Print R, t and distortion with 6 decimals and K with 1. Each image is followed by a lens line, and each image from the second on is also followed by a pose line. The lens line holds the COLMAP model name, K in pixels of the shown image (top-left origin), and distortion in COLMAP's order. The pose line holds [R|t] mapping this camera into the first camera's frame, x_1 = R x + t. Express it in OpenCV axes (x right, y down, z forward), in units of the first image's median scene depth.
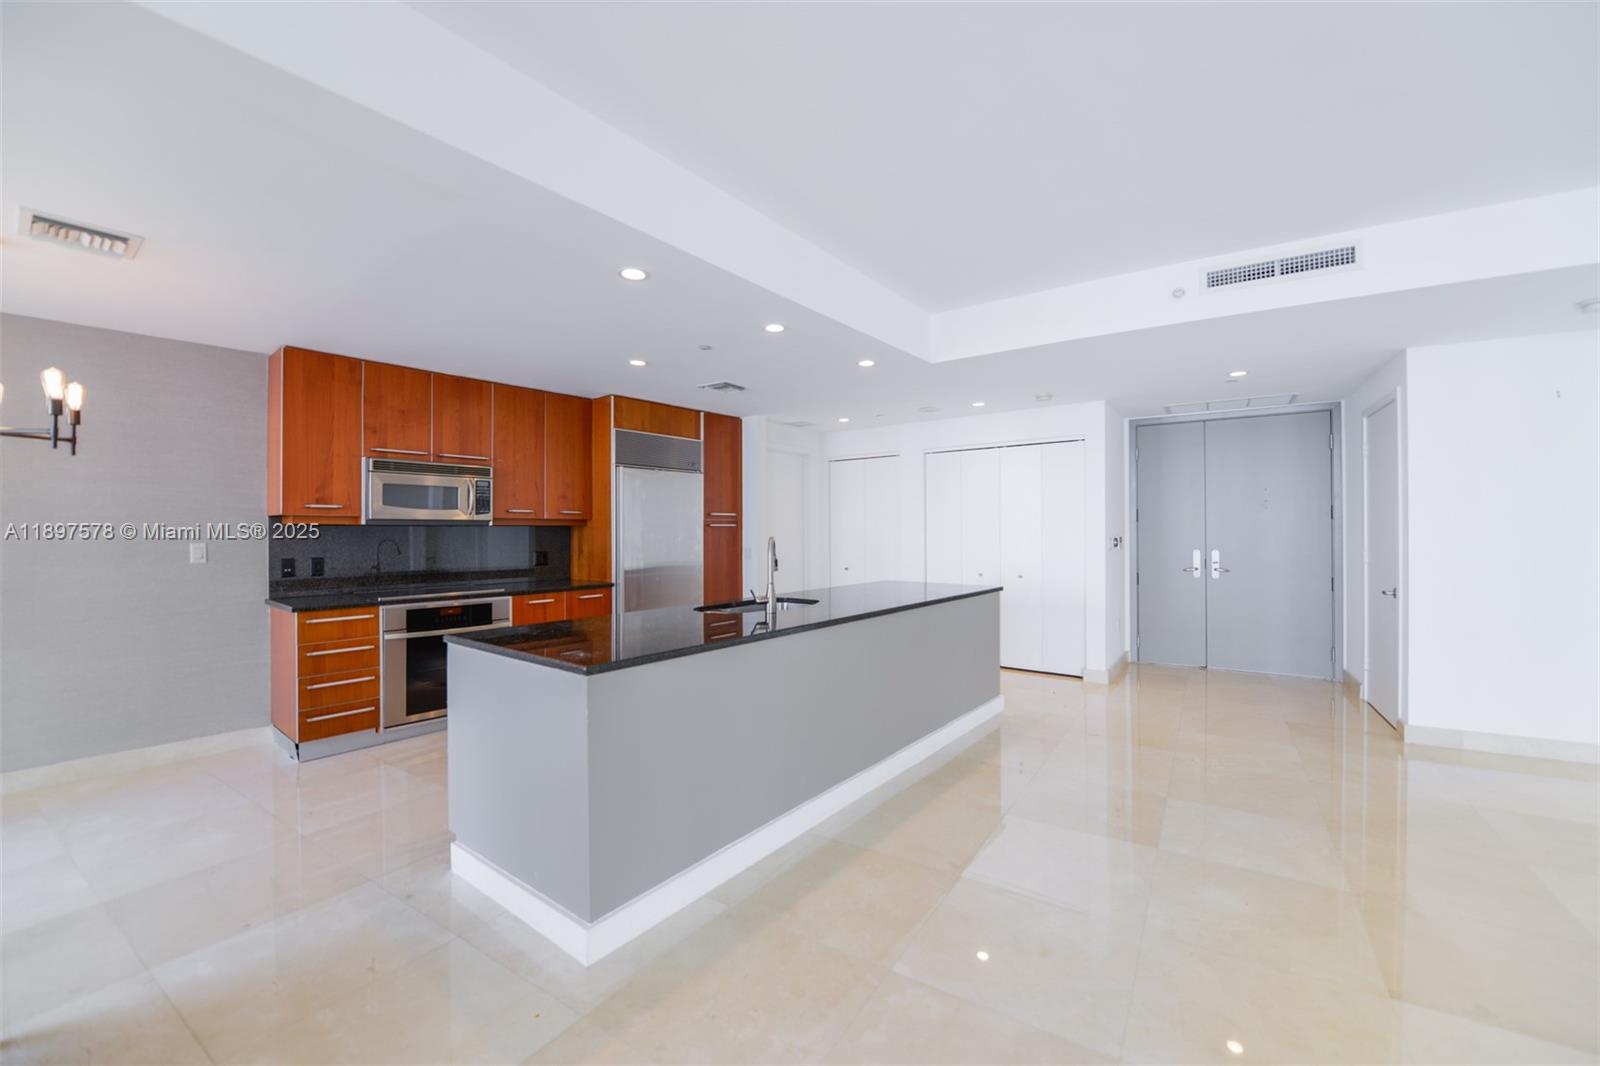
lens RADIAL K [[638.9, 0, 800.0], [0, 638.9, 533.0], [0, 0, 1]] dist [-0.001038, -0.005499]
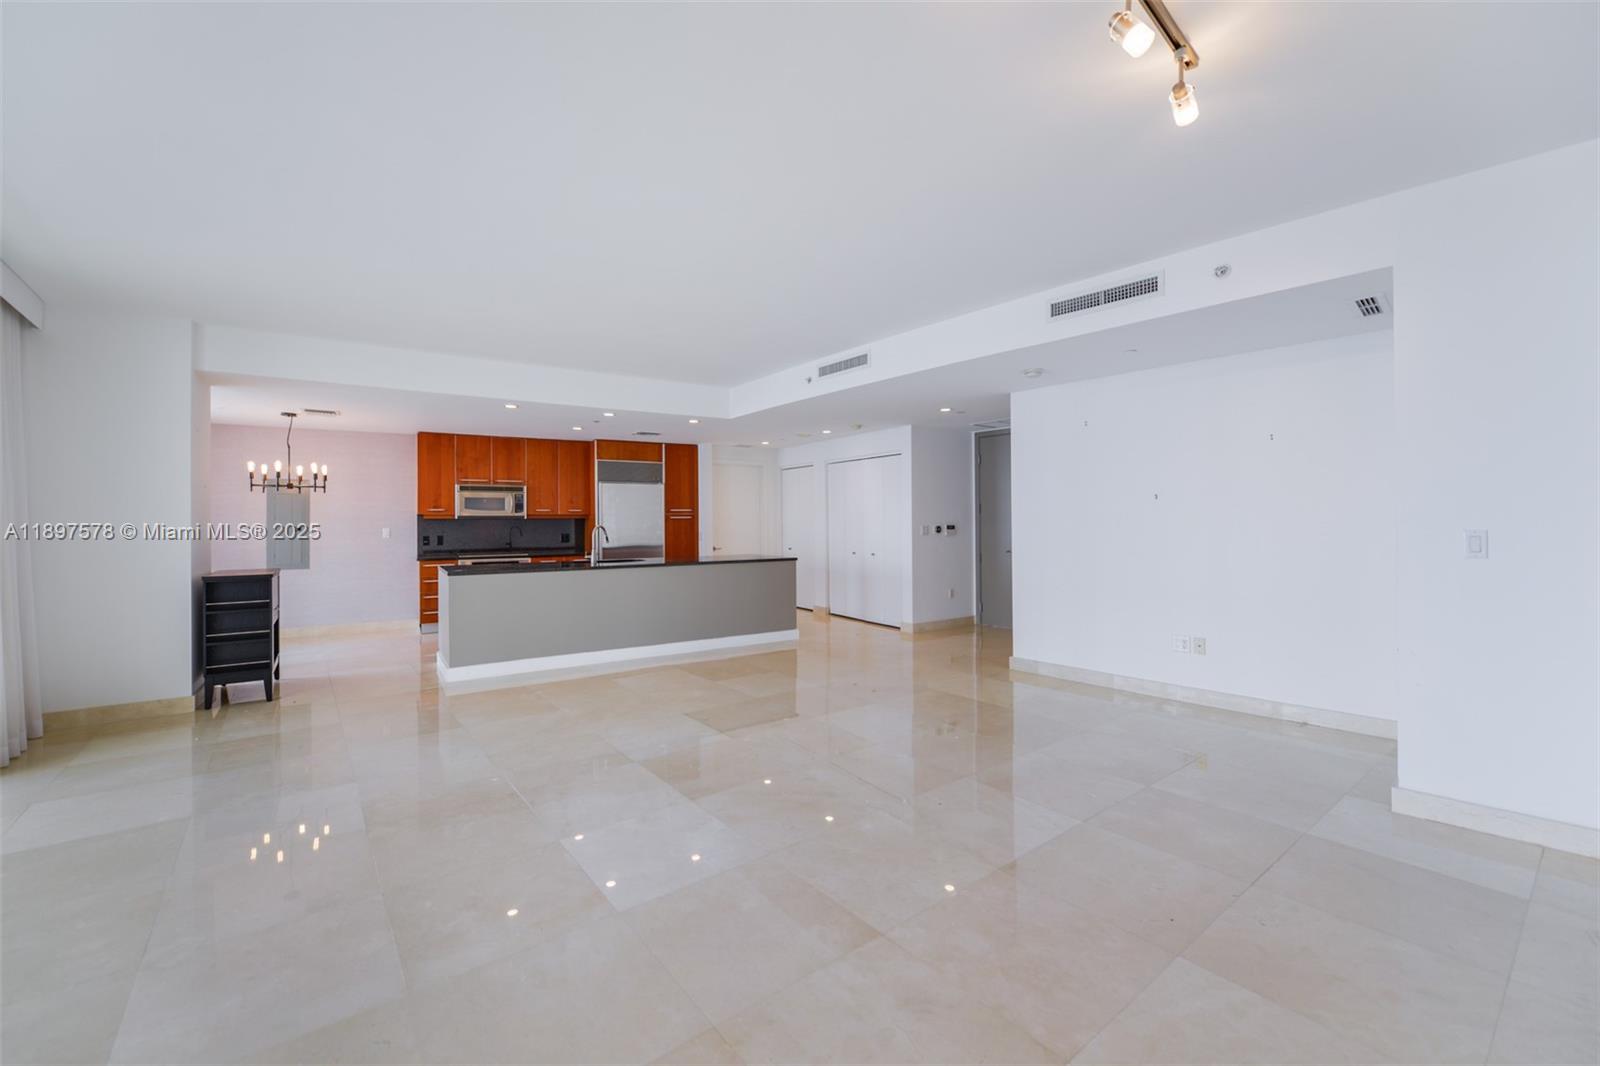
lens RADIAL K [[640.9, 0, 775.5], [0, 640.9, 524.9], [0, 0, 1]] dist [0.029385, -0.019587]
pose [[0.938116, -0.000762, -0.346319, 0.792621], [0.002162, 0.999991, 0.003657, 0.000518], [0.346313, -0.004180, 0.938110, -0.444242]]
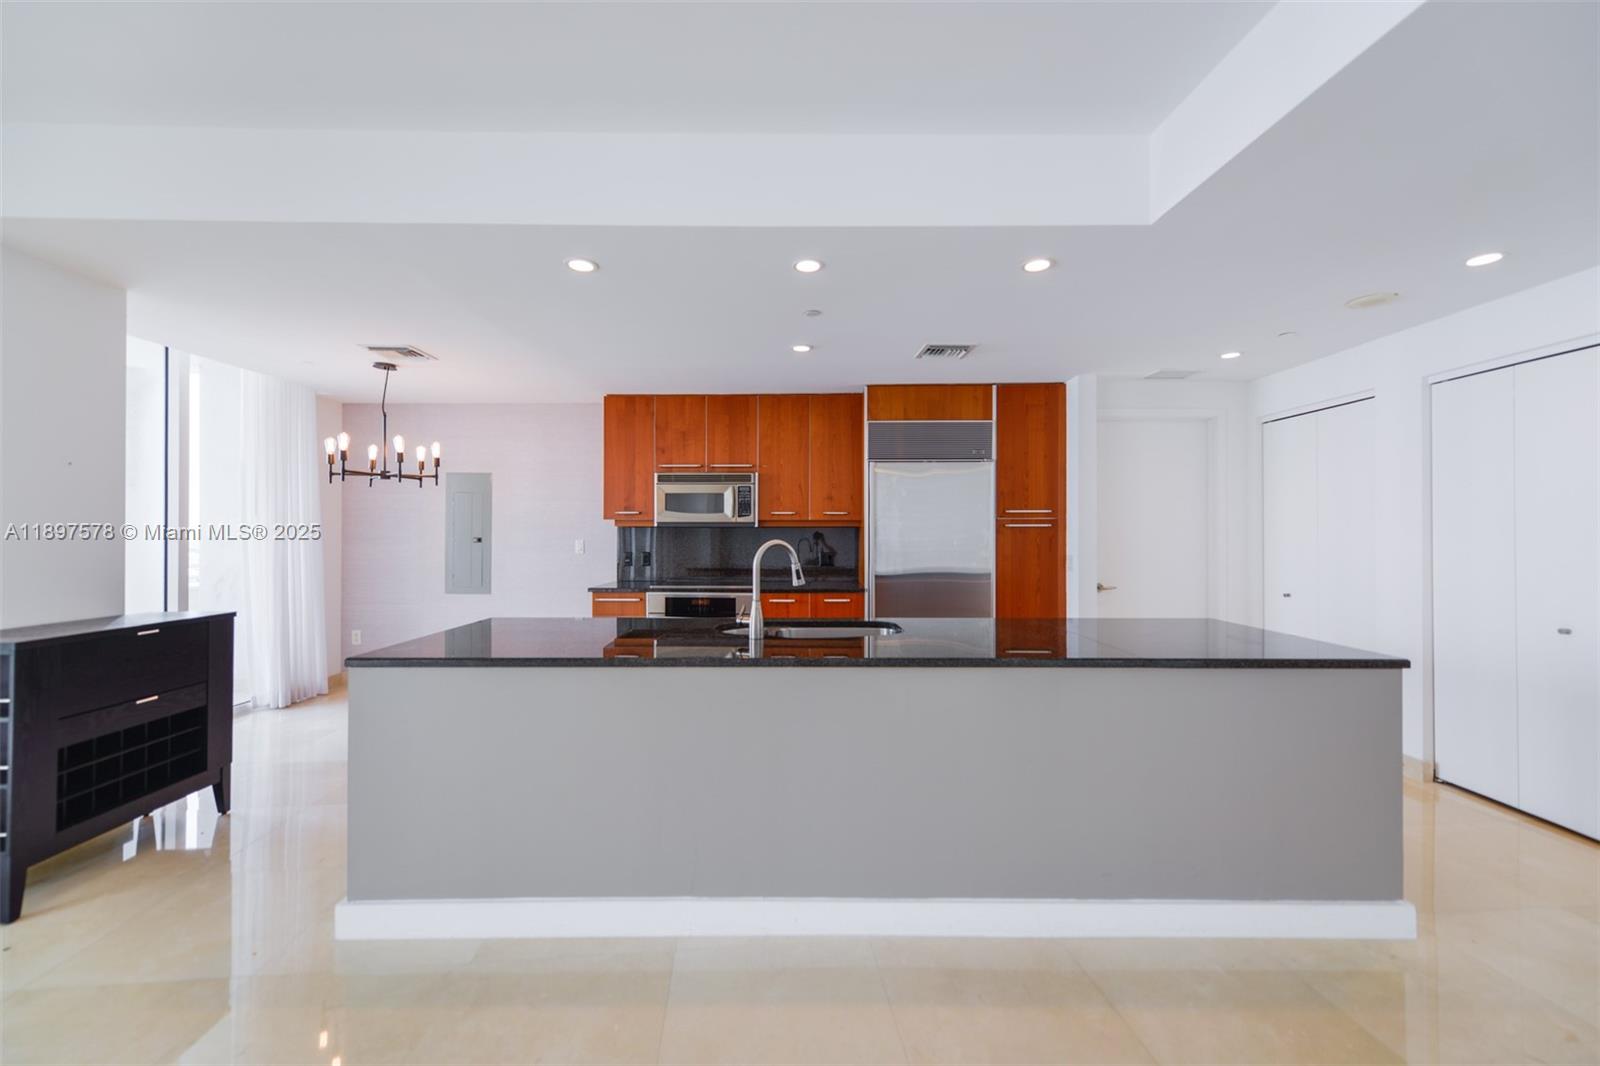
lens RADIAL K [[631.4, 0, 796.2], [0, 631.4, 532.0], [0, 0, 1]] dist [0.009498, -0.000058]
pose [[0.618611, 0.002092, -0.785695, 0.400200], [-0.005424, 0.999984, -0.001607, -0.001705], [0.785679, 0.005256, 0.618612, 0.388433]]
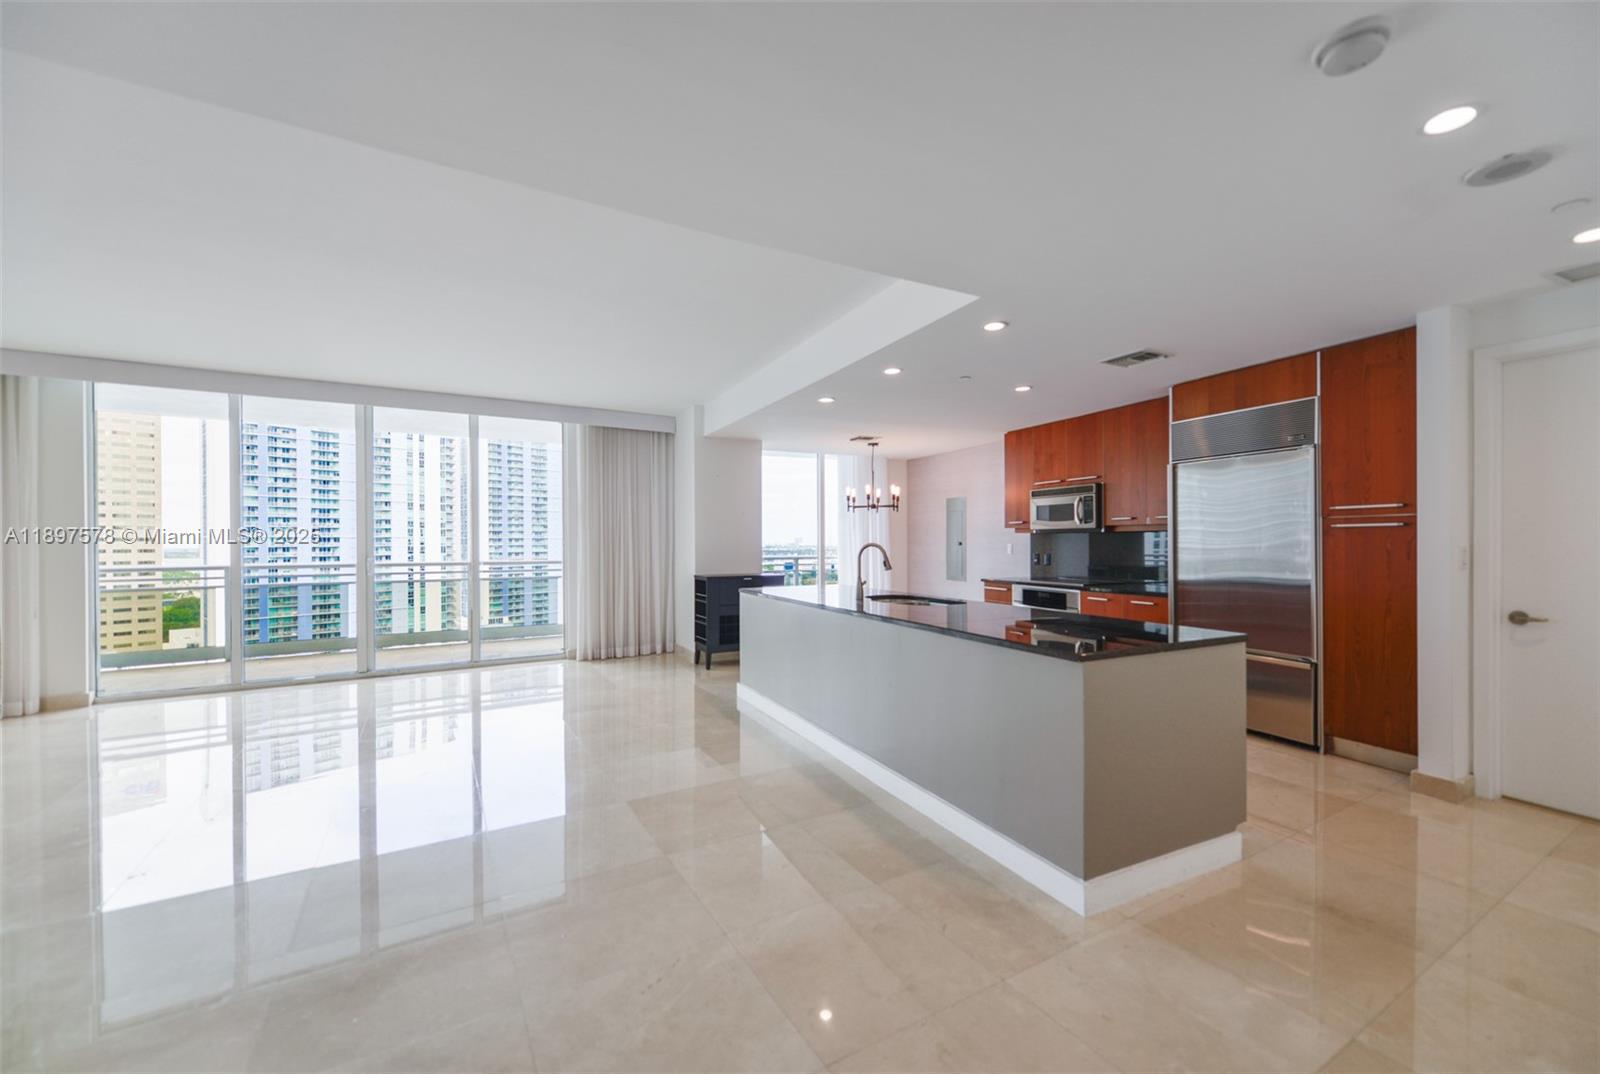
lens RADIAL K [[638.5, 0, 799.7], [0, 638.5, 543.7], [0, 0, 1]] dist [0.001345, -0.000187]
pose [[-0.450766, 0.009716, -0.892590, 0.832541], [0.003129, 0.999952, 0.009305, -0.002598], [0.892637, 0.001401, -0.450774, 1.028941]]
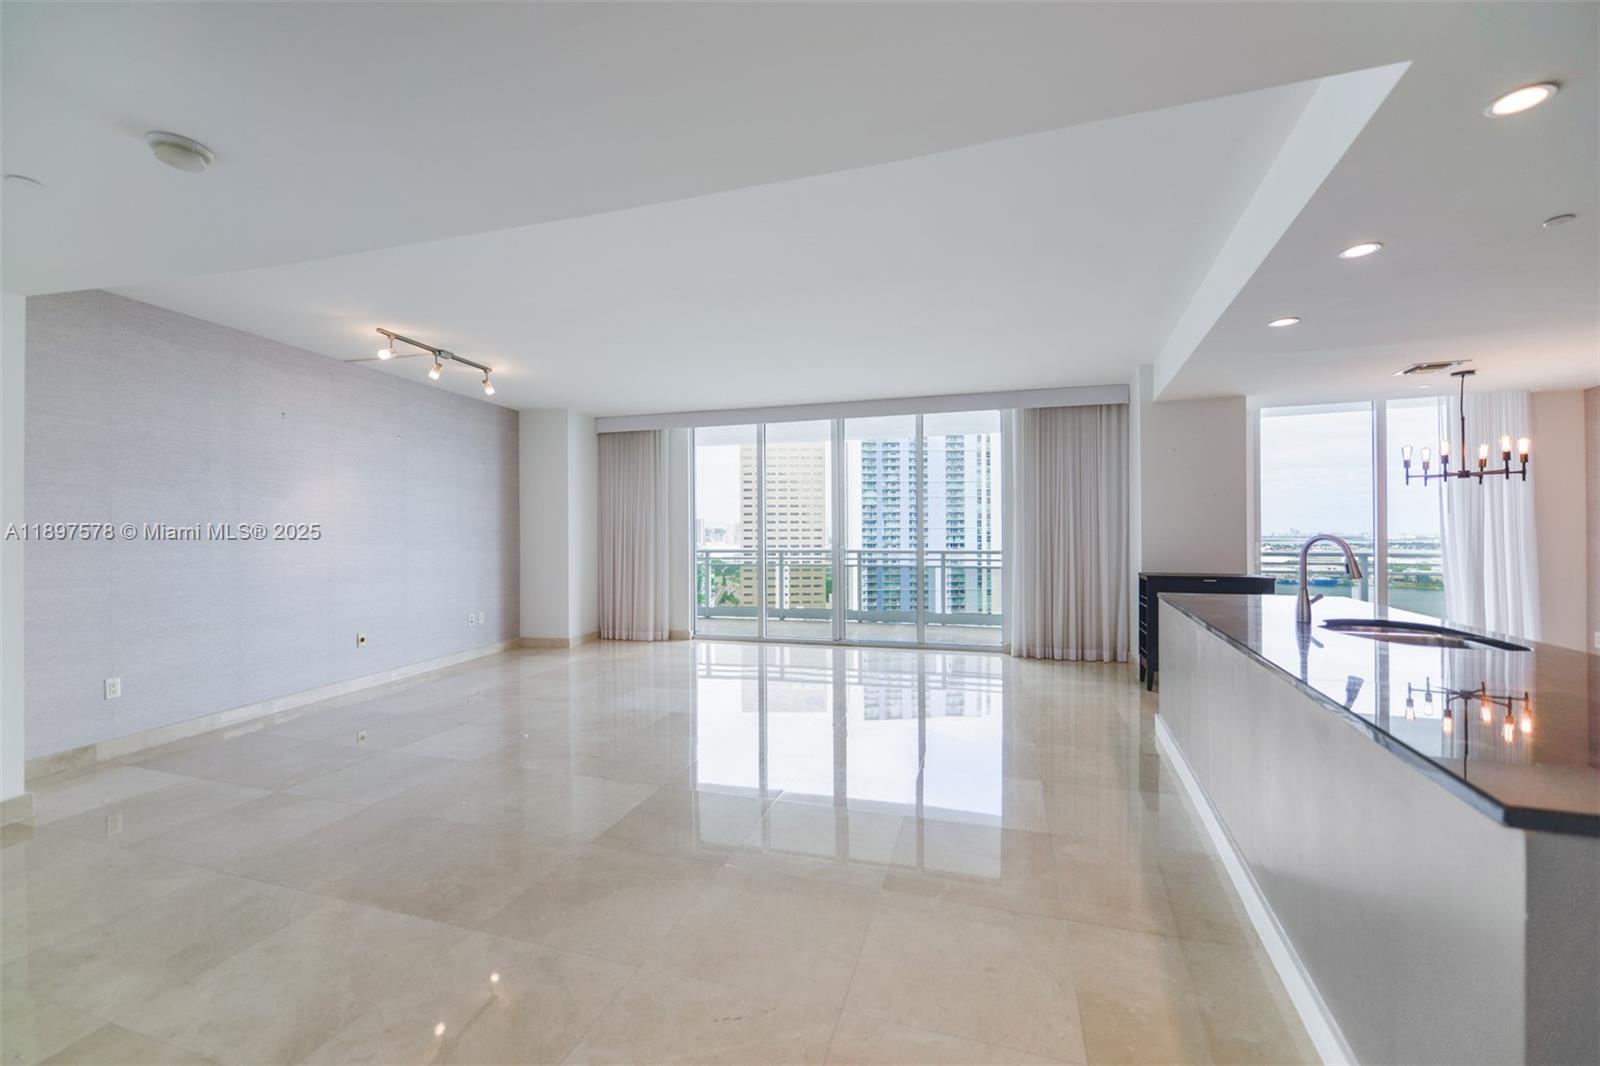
lens RADIAL K [[632.7, 0, 802.0], [0, 632.7, 530.4], [0, 0, 1]] dist [0.000842, -0.003884]
pose [[-0.961696, 0.007392, -0.274019, 0.576467], [0.007742, 0.999970, -0.000194, -0.001766], [0.274010, -0.002308, -0.961724, 1.125471]]
